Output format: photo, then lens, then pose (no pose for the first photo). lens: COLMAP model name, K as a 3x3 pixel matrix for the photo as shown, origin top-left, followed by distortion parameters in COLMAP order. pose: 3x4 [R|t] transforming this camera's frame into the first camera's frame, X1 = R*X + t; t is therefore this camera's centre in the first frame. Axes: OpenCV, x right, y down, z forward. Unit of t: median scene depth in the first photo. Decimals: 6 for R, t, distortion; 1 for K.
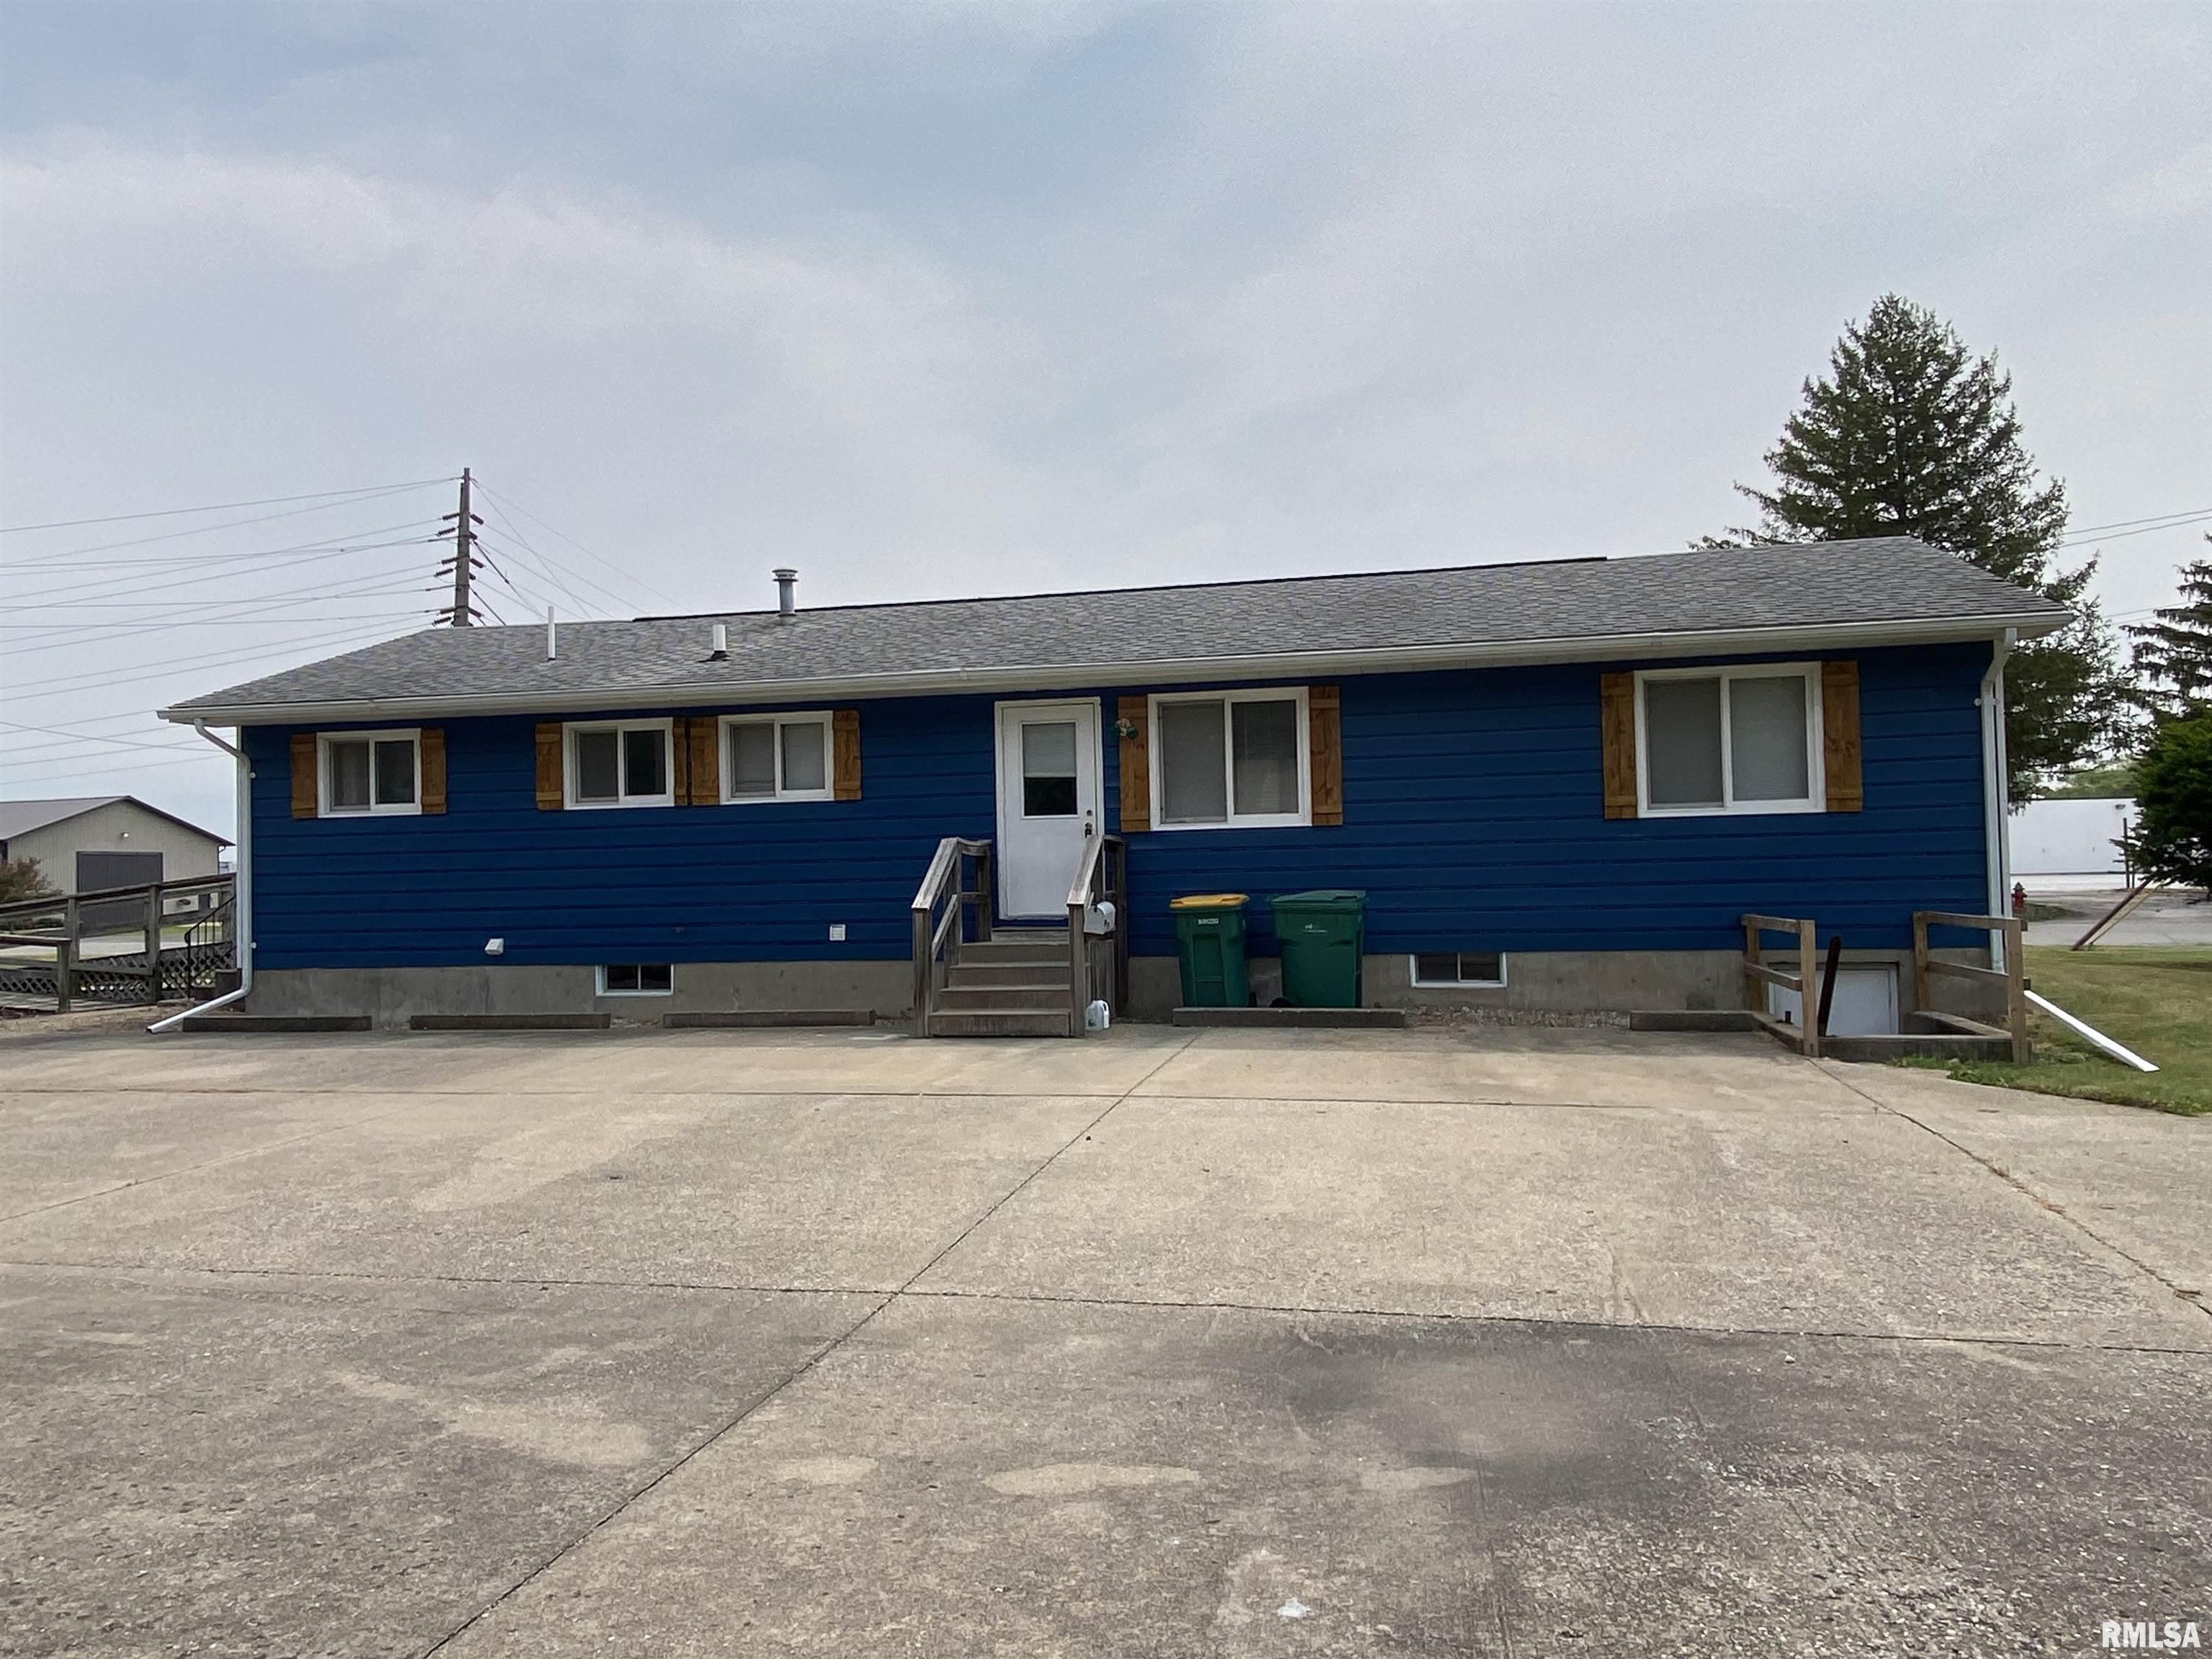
lens RADIAL K [[1607.4, 0, 1096.5], [0, 1607.4, 839.0], [0, 0, 1]] dist [0.044430, -0.001413]
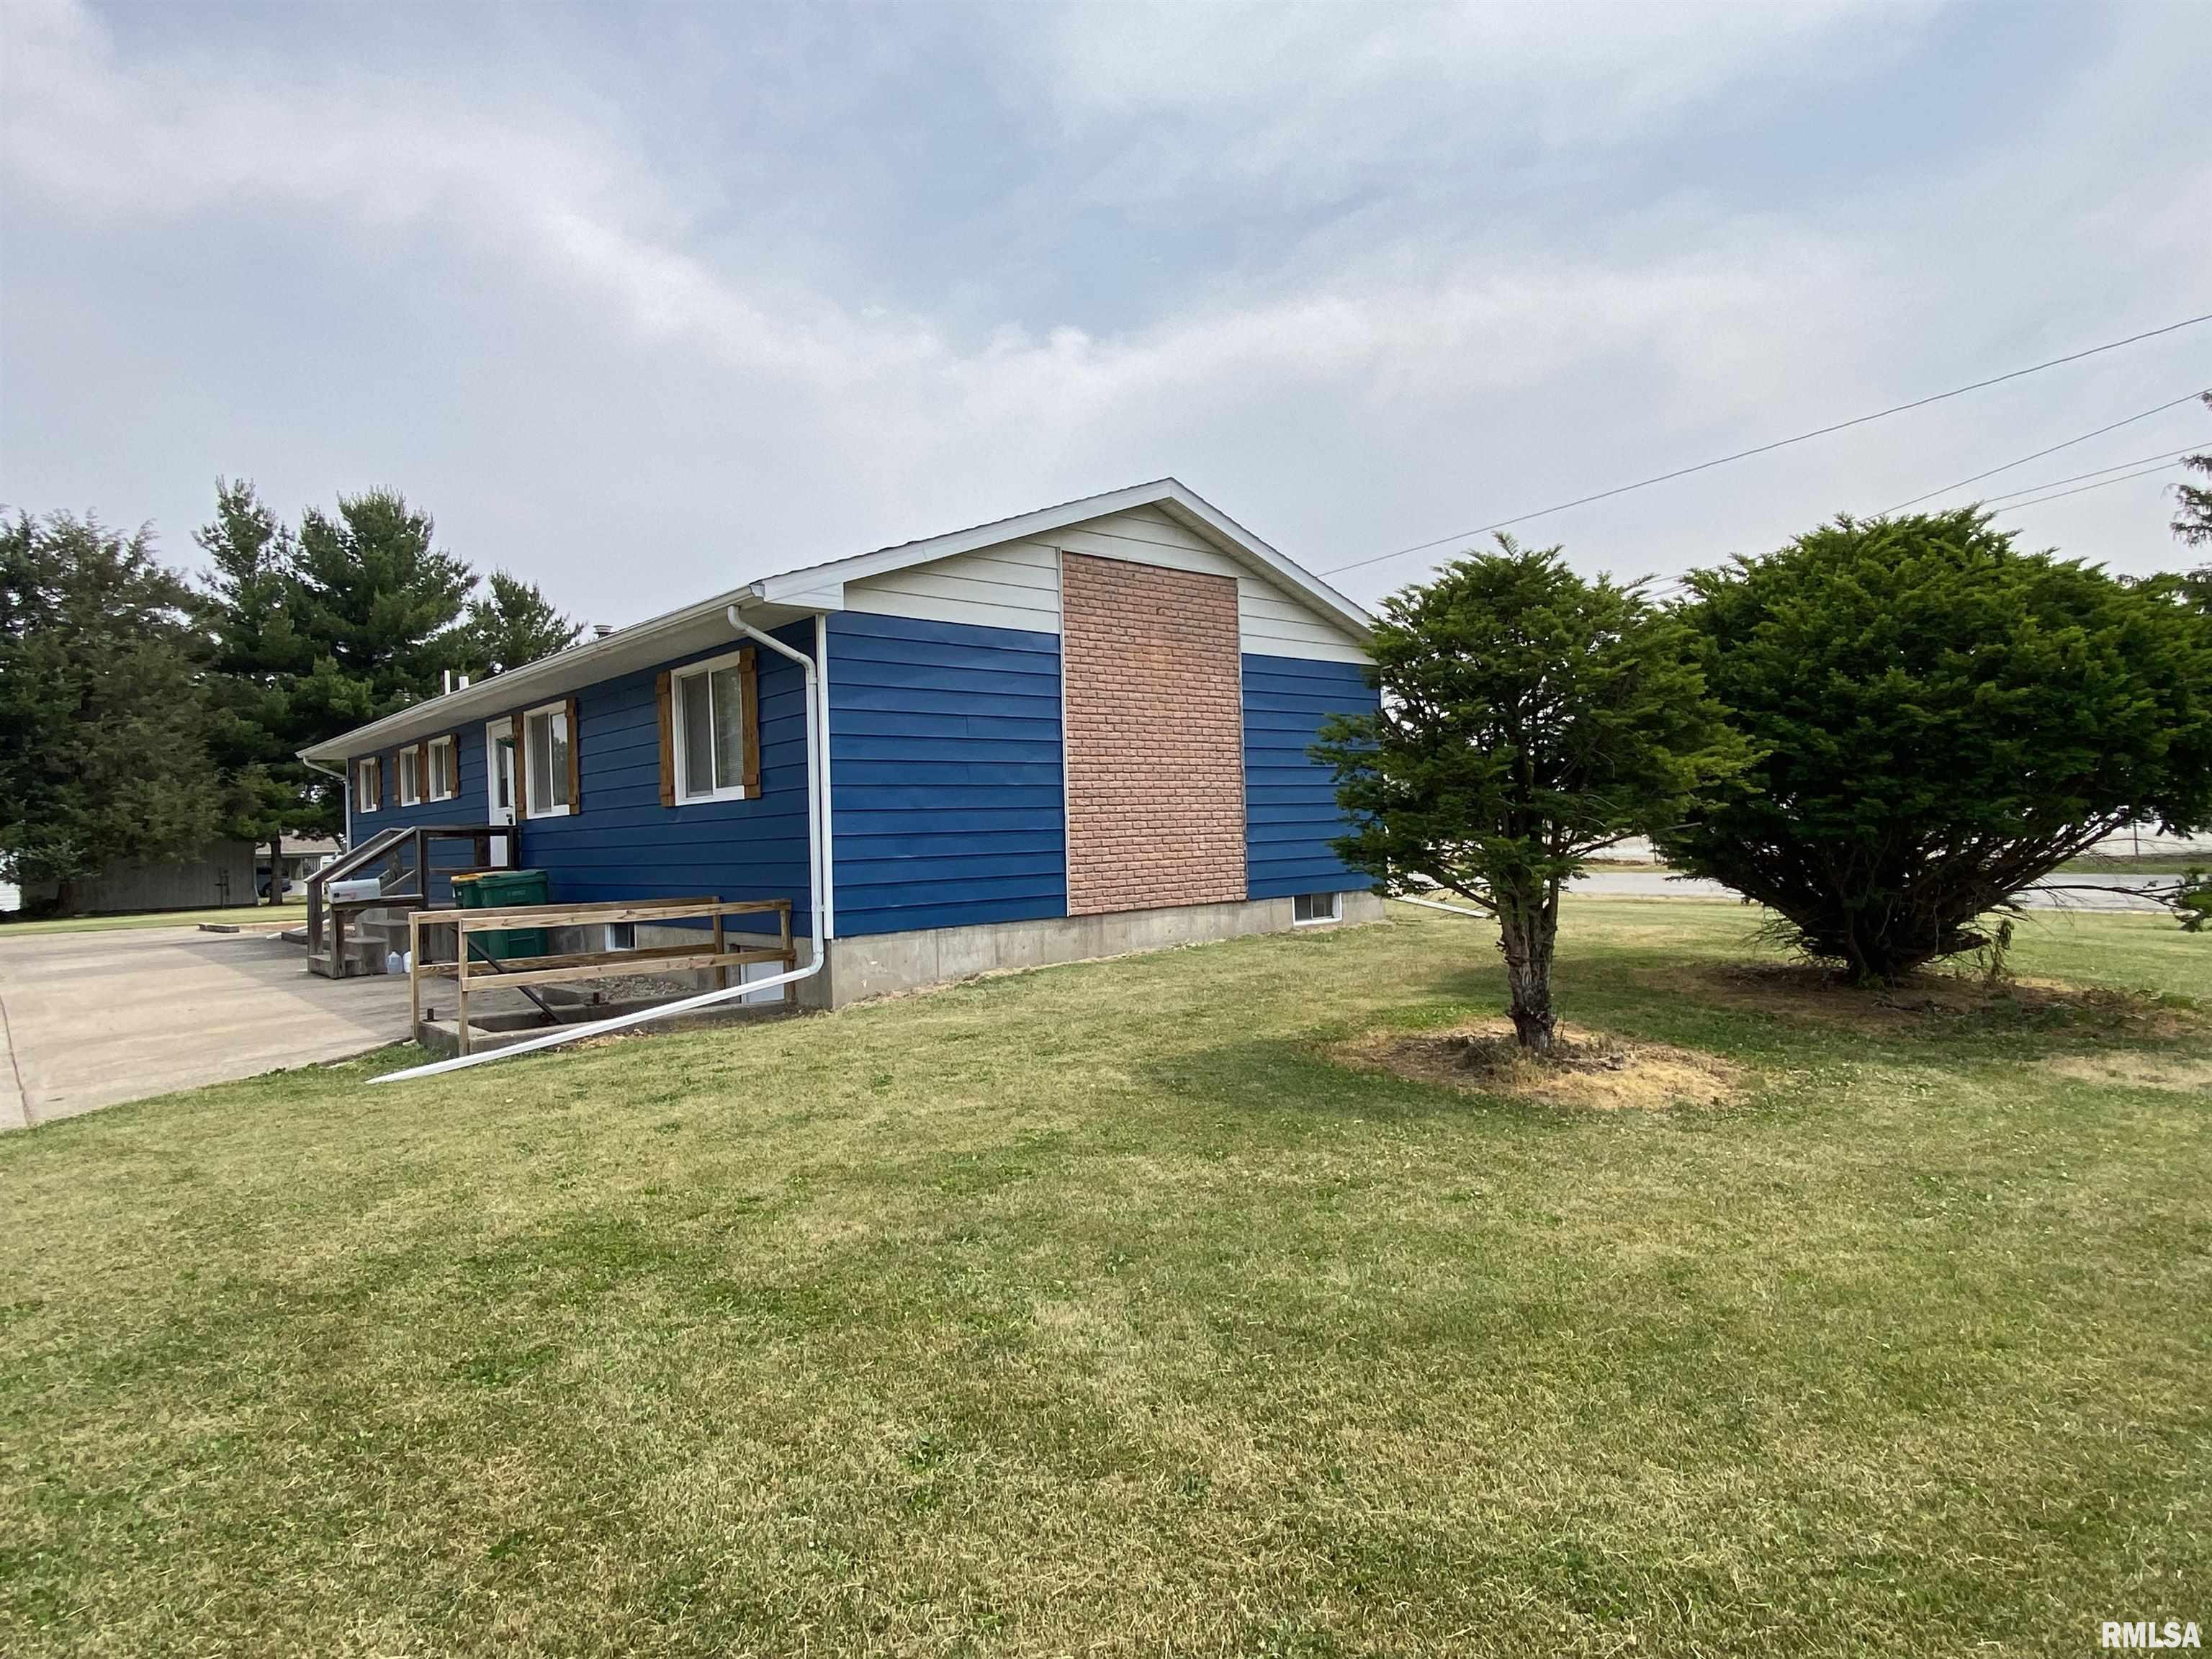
lens RADIAL K [[1251.6, 0, 1112.6], [0, 1251.6, 827.0], [0, 0, 1]] dist [0.034125, -0.024404]
pose [[0.811120, -0.009888, -0.584797, 0.944104], [0.035225, 0.998868, 0.031968, -0.013709], [0.583818, -0.046529, 0.810550, 0.421657]]
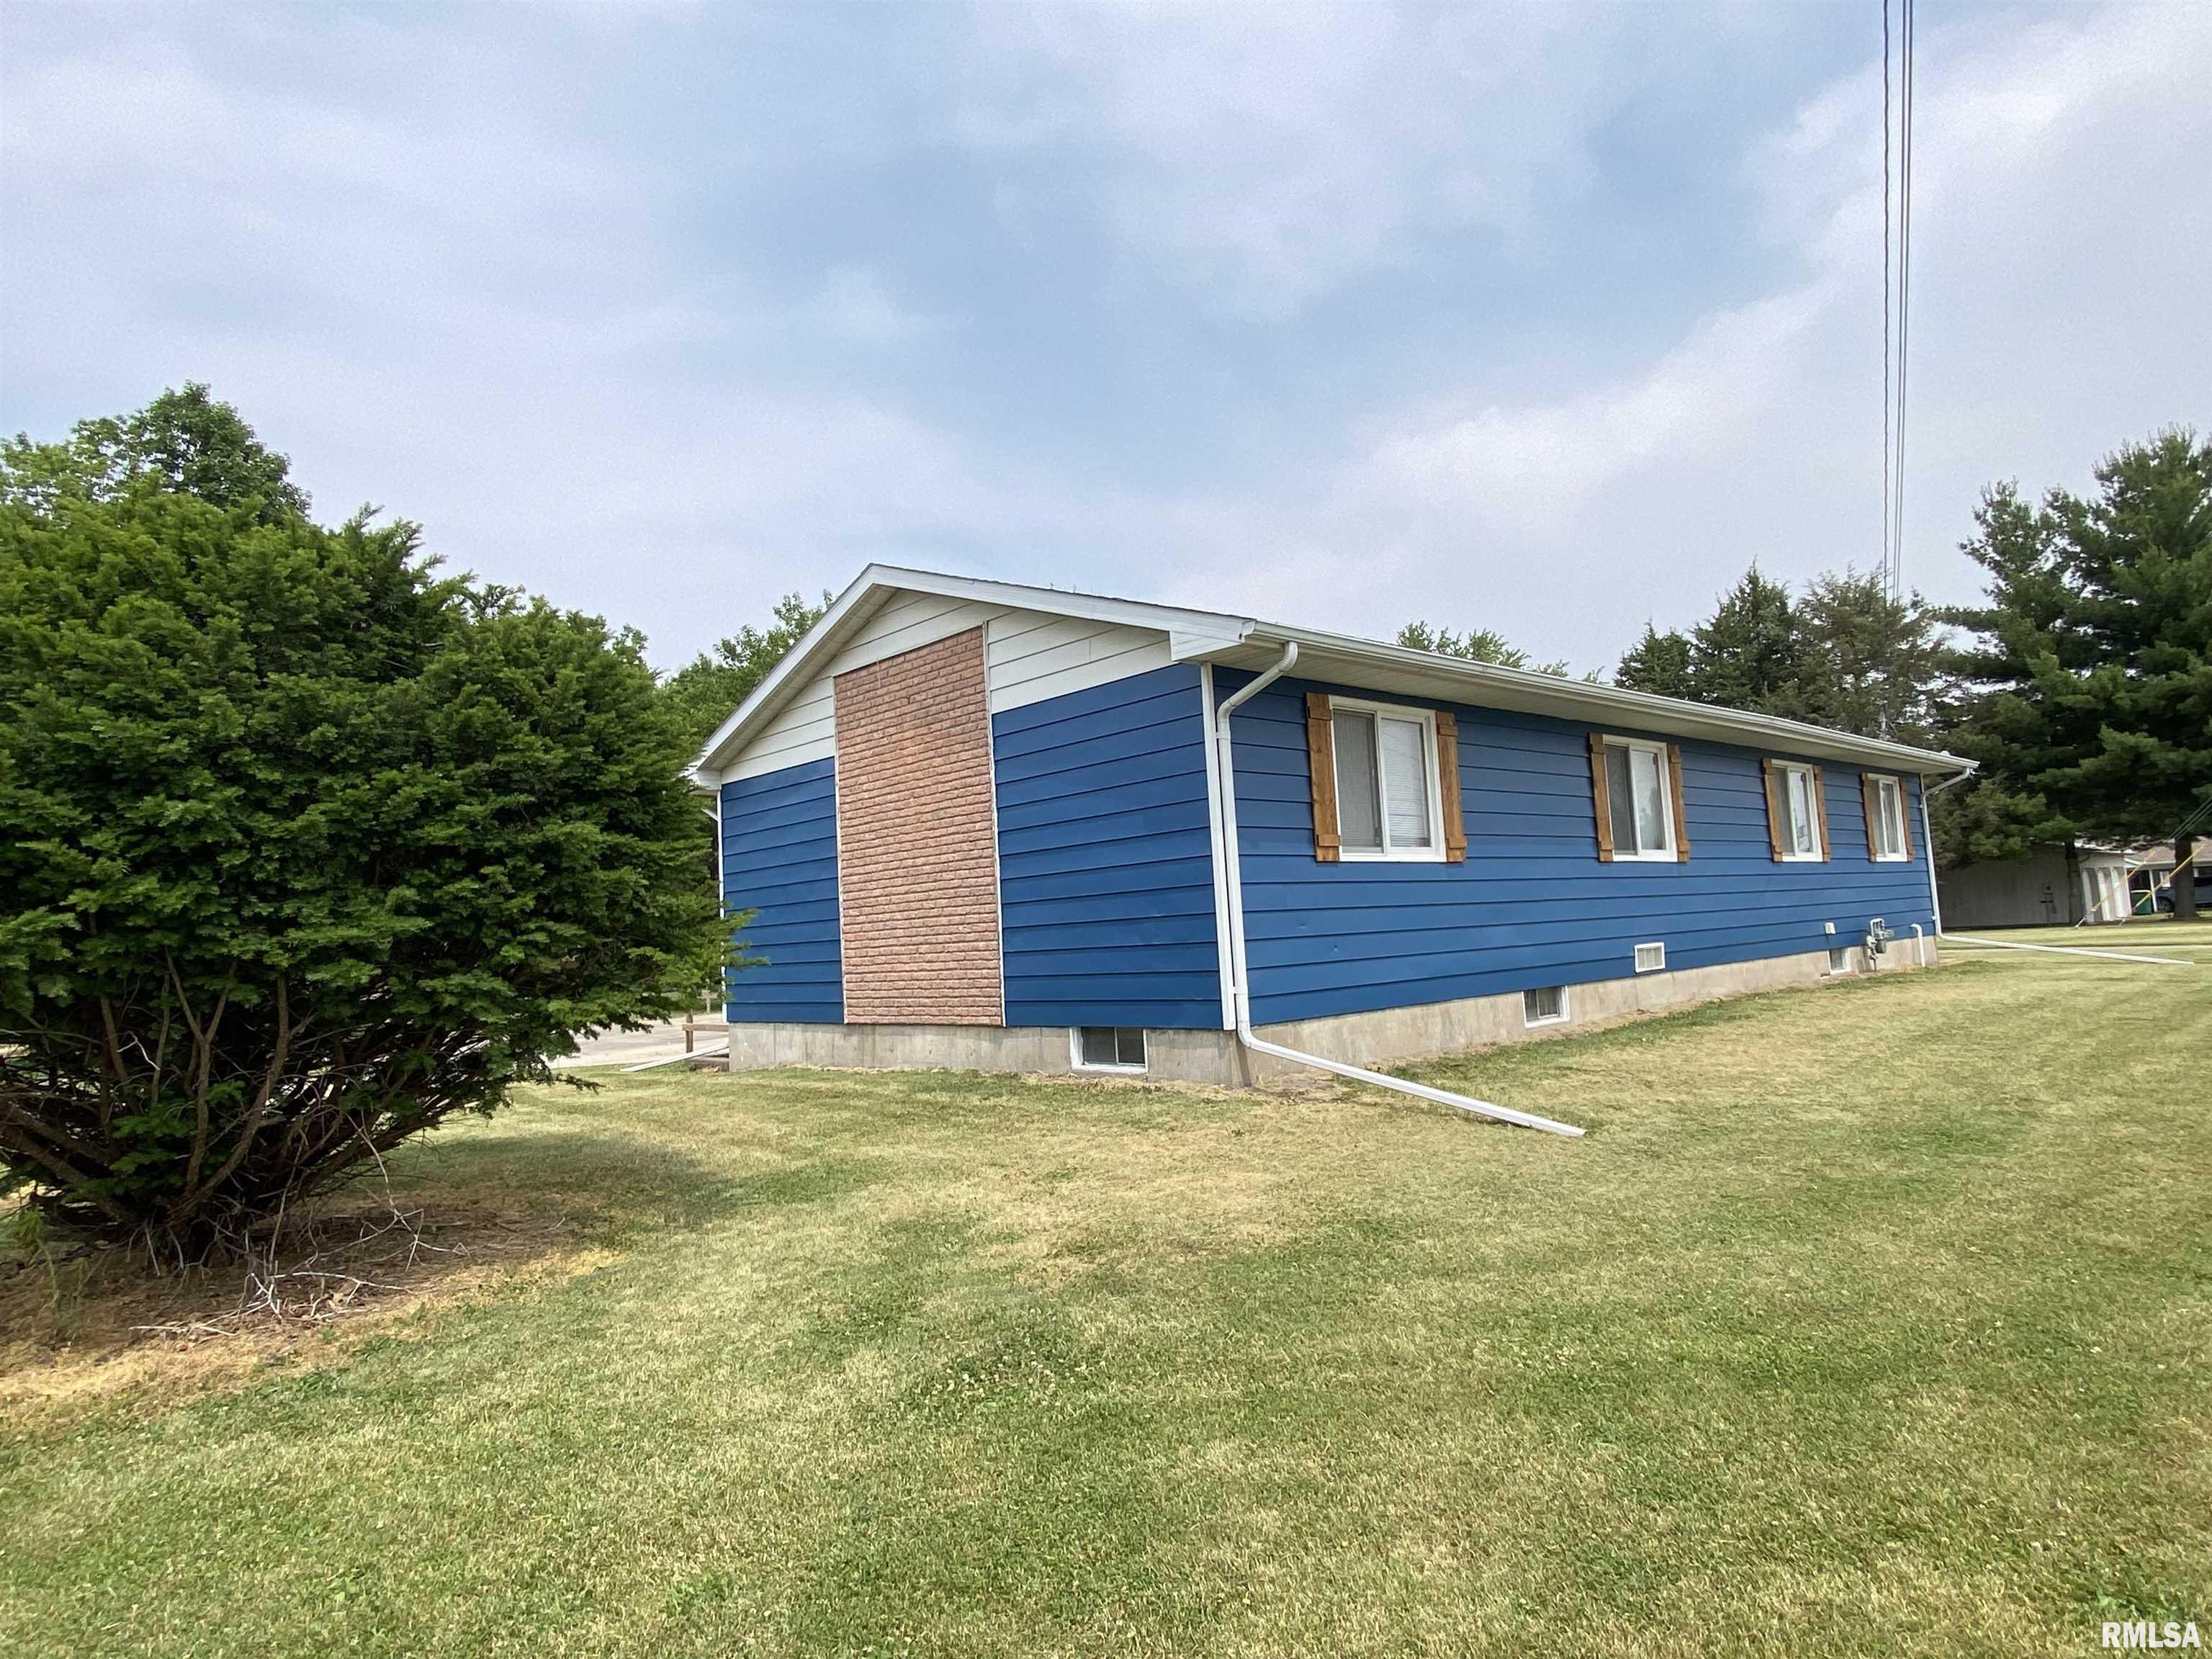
lens RADIAL K [[1251.6, 0, 1102.9], [0, 1251.6, 810.0], [0, 0, 1]] dist [0.034125, -0.024404]
pose [[-0.544777, -0.030871, -0.838012, 1.051092], [0.095363, 0.990559, -0.098485, 0.021400], [0.833141, -0.133567, -0.536690, 1.530100]]
